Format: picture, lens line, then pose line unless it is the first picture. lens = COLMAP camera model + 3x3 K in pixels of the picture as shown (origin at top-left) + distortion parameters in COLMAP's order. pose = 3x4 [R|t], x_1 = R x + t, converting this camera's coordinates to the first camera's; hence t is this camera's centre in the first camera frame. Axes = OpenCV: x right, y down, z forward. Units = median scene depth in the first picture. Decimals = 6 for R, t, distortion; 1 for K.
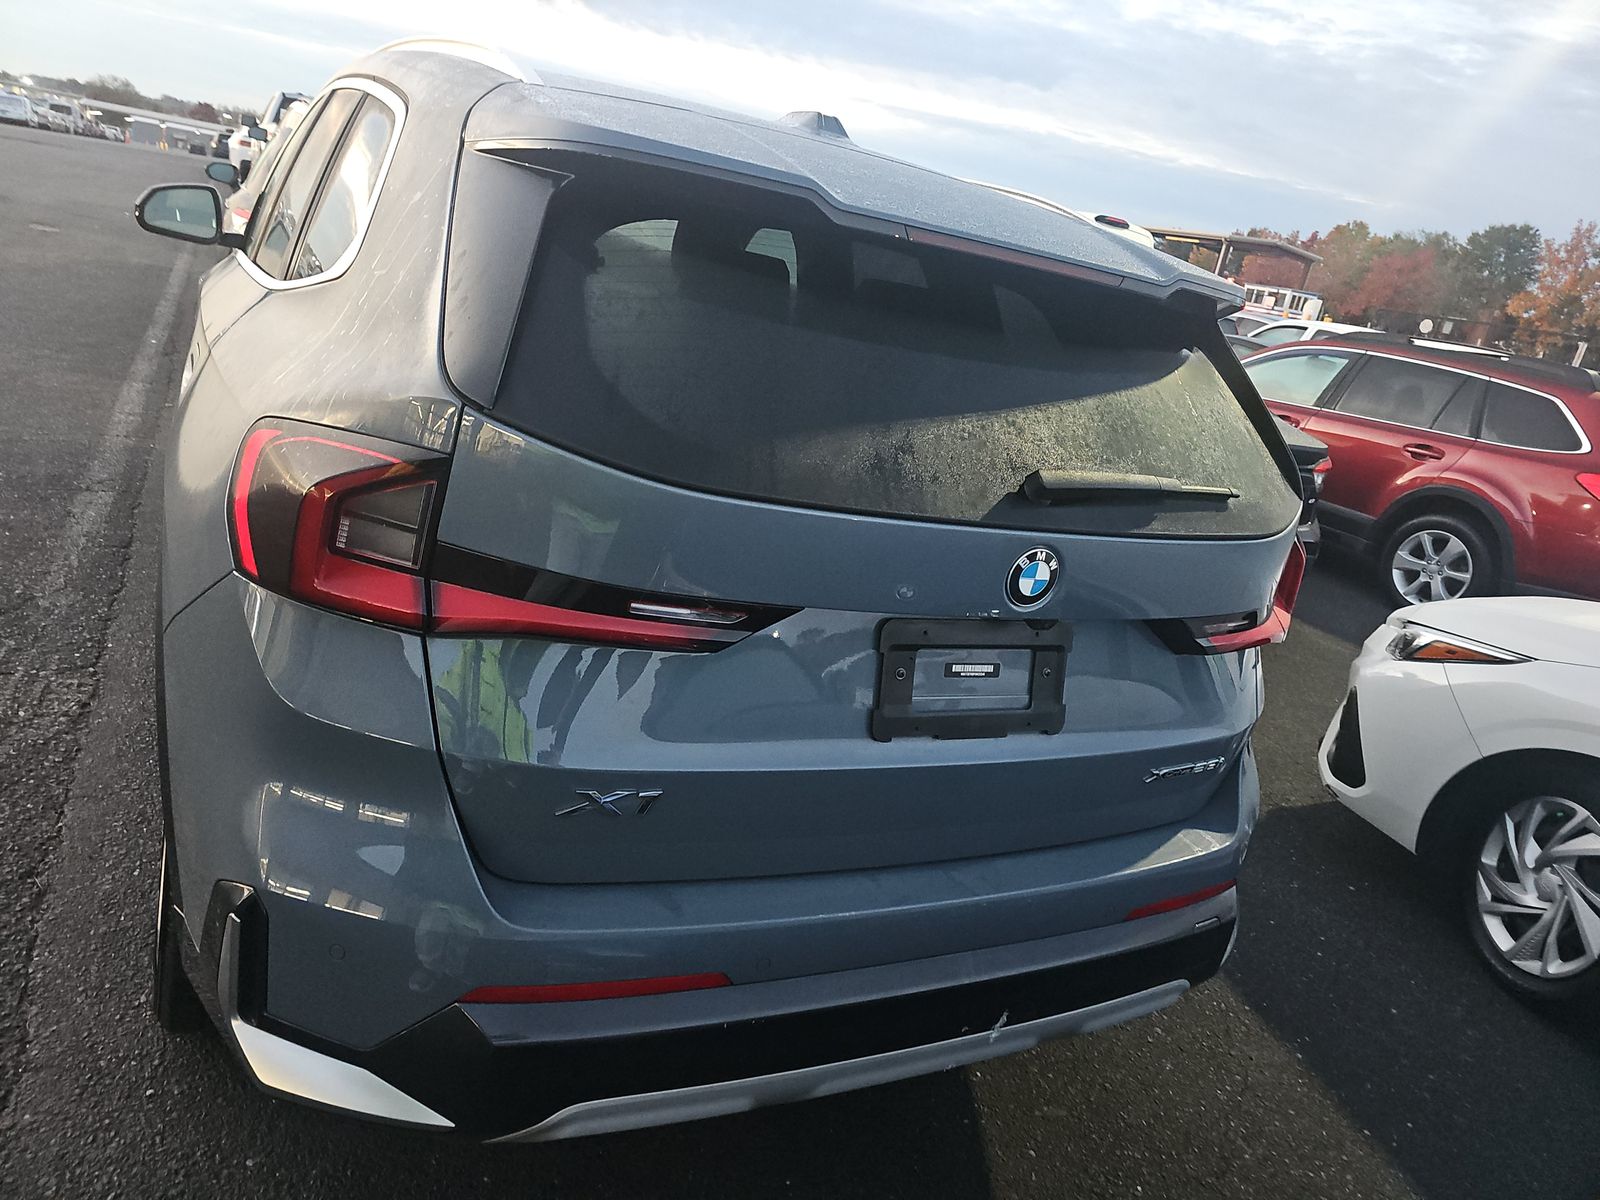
lens RADIAL K [[1074.1, 0, 803.3], [0, 1074.1, 547.3], [0, 0, 1]] dist [0.045208, -0.048853]
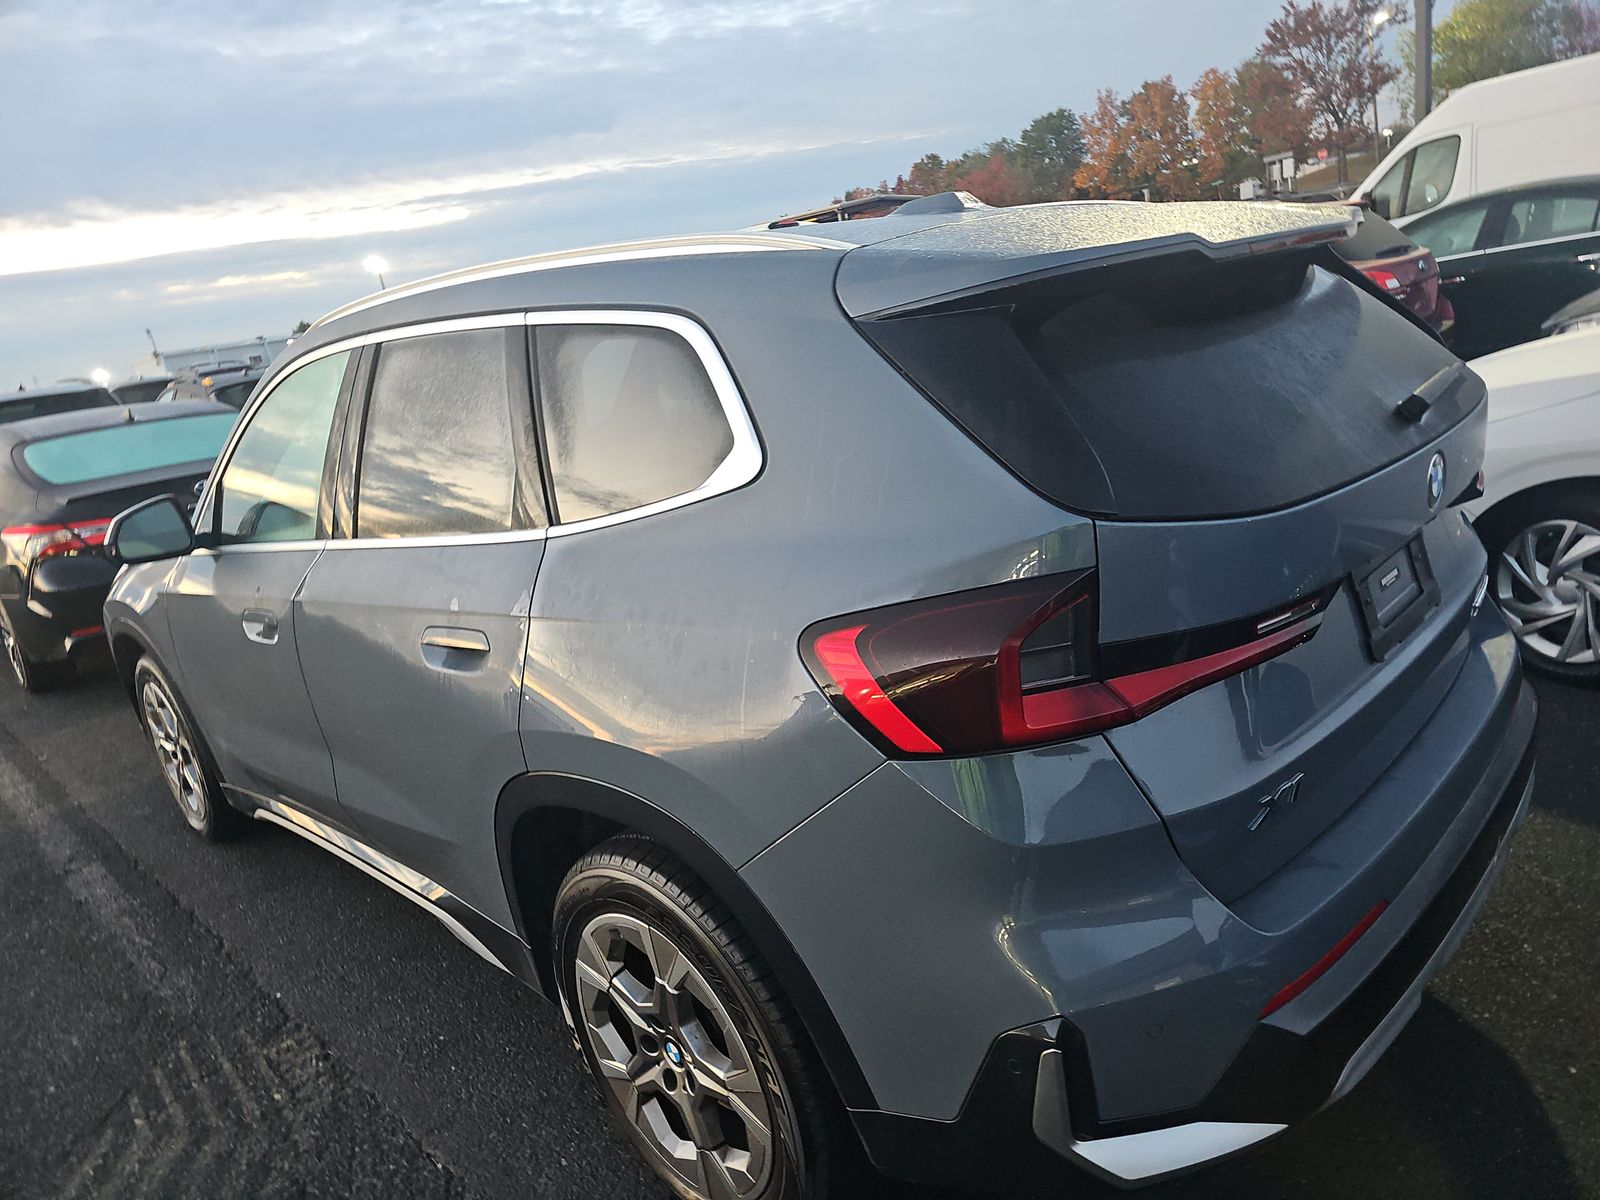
lens RADIAL K [[1066.9, 0, 801.5], [0, 1066.9, 560.8], [0, 0, 1]] dist [0.045846, -0.057021]
pose [[0.890178, -0.400242, 0.217692, -0.332734], [0.405832, 0.913719, 0.020427, -0.094574], [-0.207085, 0.070163, 0.975804, -0.005936]]
